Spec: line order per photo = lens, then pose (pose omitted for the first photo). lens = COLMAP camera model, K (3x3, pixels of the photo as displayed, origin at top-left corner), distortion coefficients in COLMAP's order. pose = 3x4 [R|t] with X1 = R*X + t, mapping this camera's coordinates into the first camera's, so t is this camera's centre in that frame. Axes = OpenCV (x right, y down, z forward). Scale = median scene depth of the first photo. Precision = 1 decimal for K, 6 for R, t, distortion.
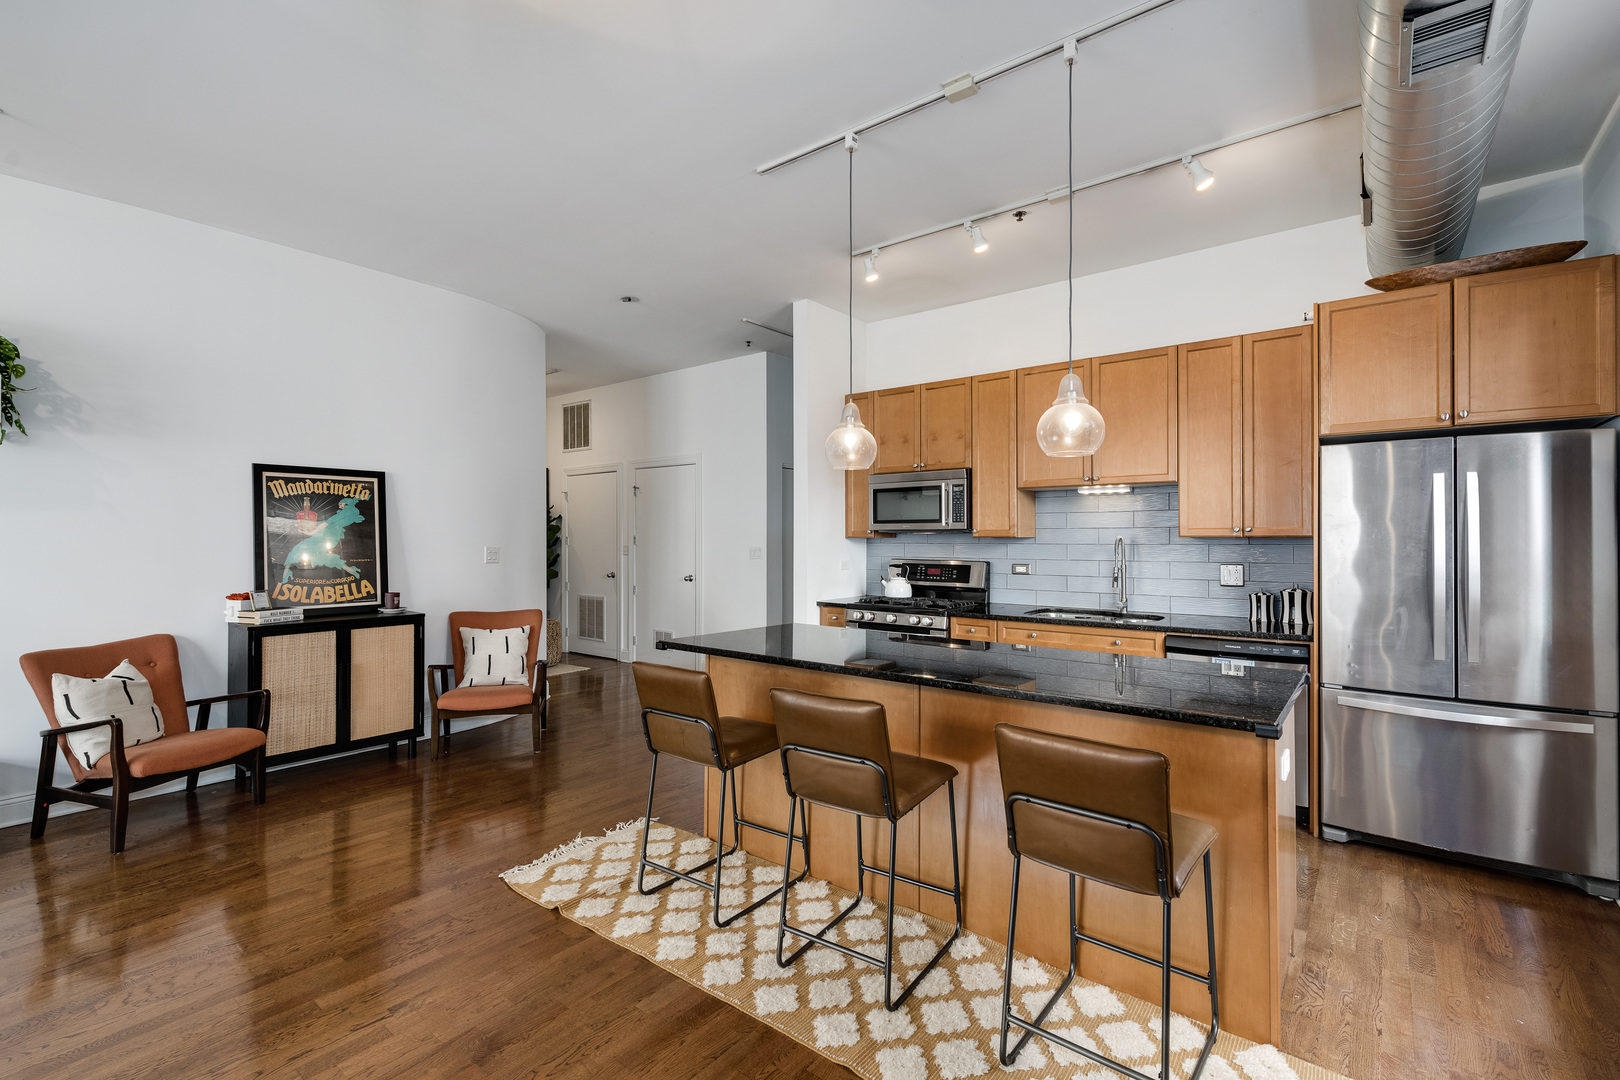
lens RADIAL K [[730.9, 0, 794.5], [0, 730.9, 534.9], [0, 0, 1]] dist [0.009352, -0.001535]
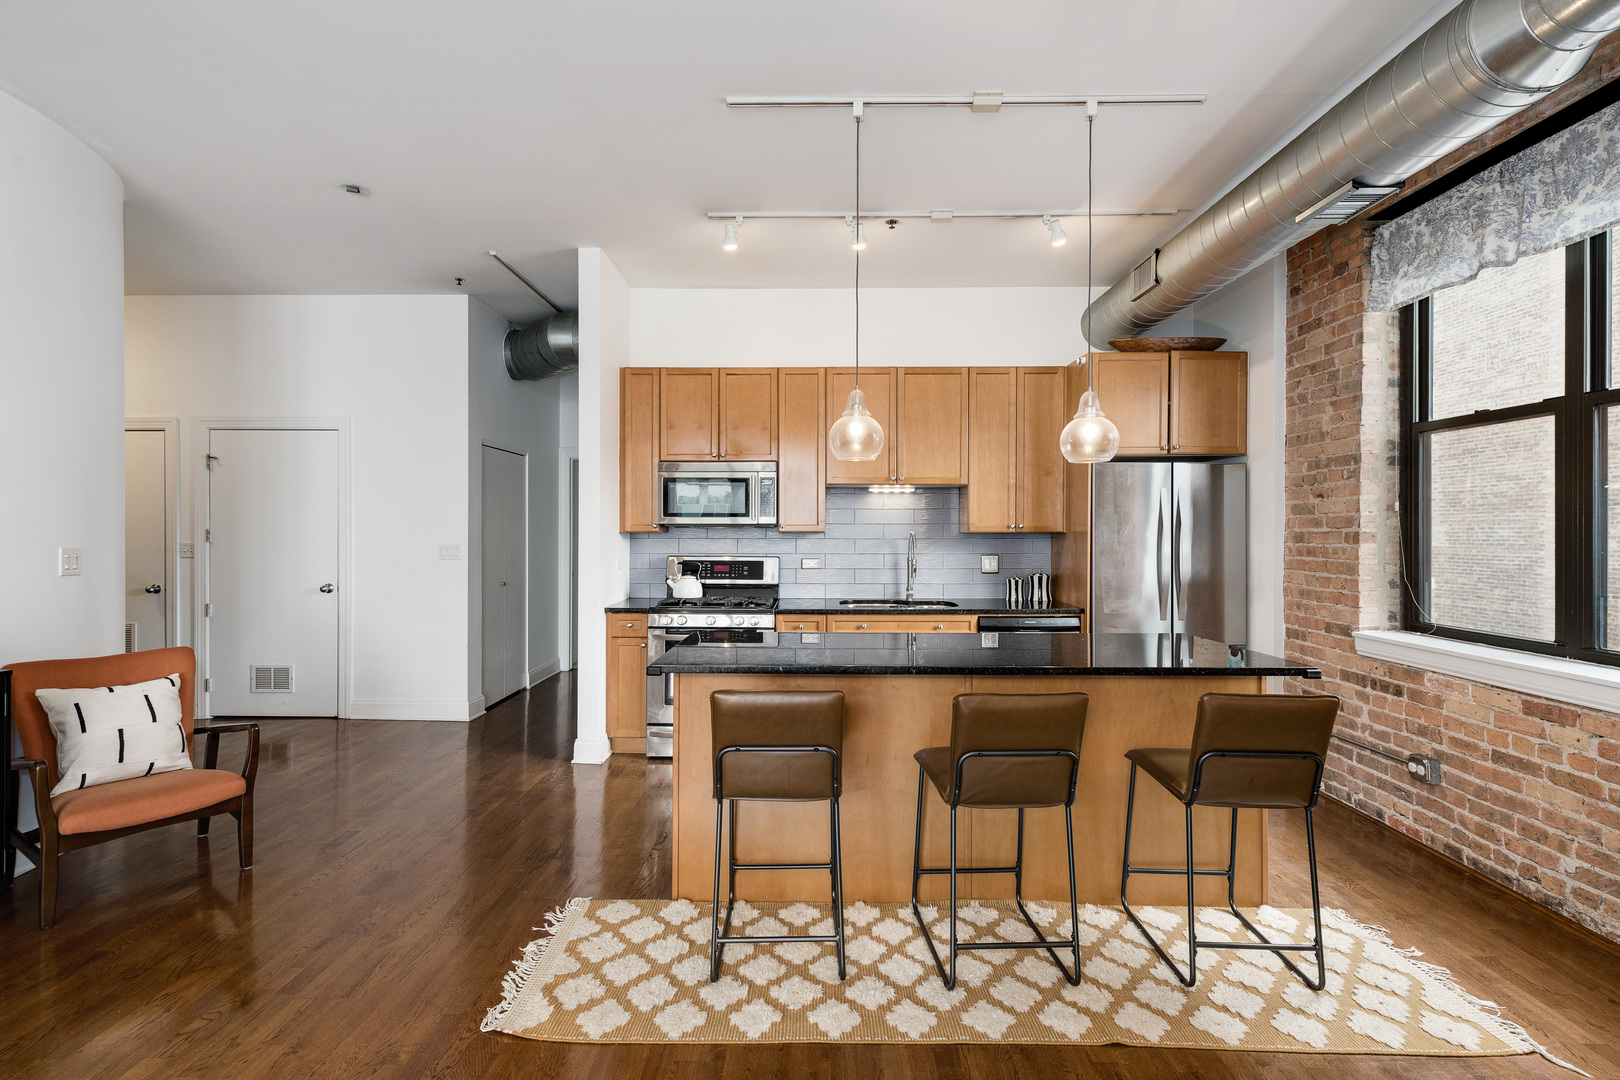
lens RADIAL K [[777.8, 0, 797.2], [0, 777.8, 537.6], [0, 0, 1]] dist [0.009062, -0.001214]
pose [[0.786748, -0.003712, 0.617263, -0.434361], [-0.003806, 0.999934, 0.010864, -0.001136], [-0.617262, -0.010897, 0.786682, 0.186846]]
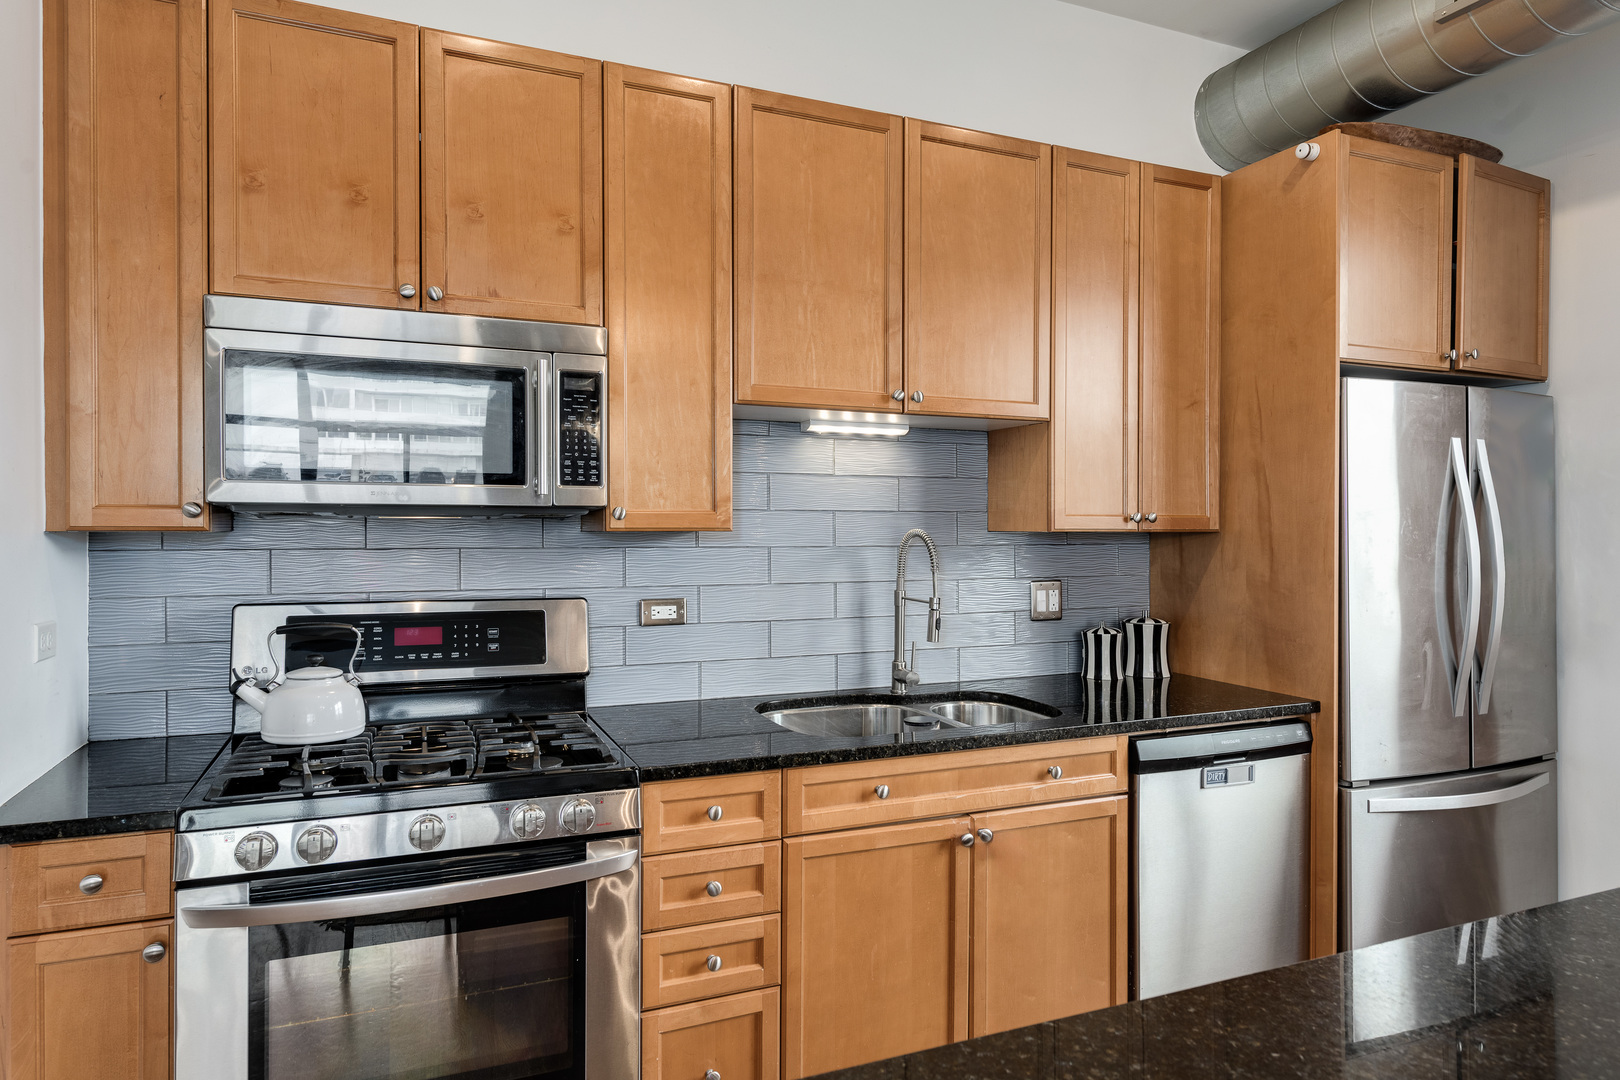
lens RADIAL K [[980.7, 0, 815.5], [0, 980.7, 536.4], [0, 0, 1]] dist [0.008852, 0.001785]
pose [[0.464807, -0.006918, 0.885385, -0.136708], [-0.007125, 0.999908, 0.011553, -0.000518], [-0.885383, -0.011678, 0.464715, 0.796360]]
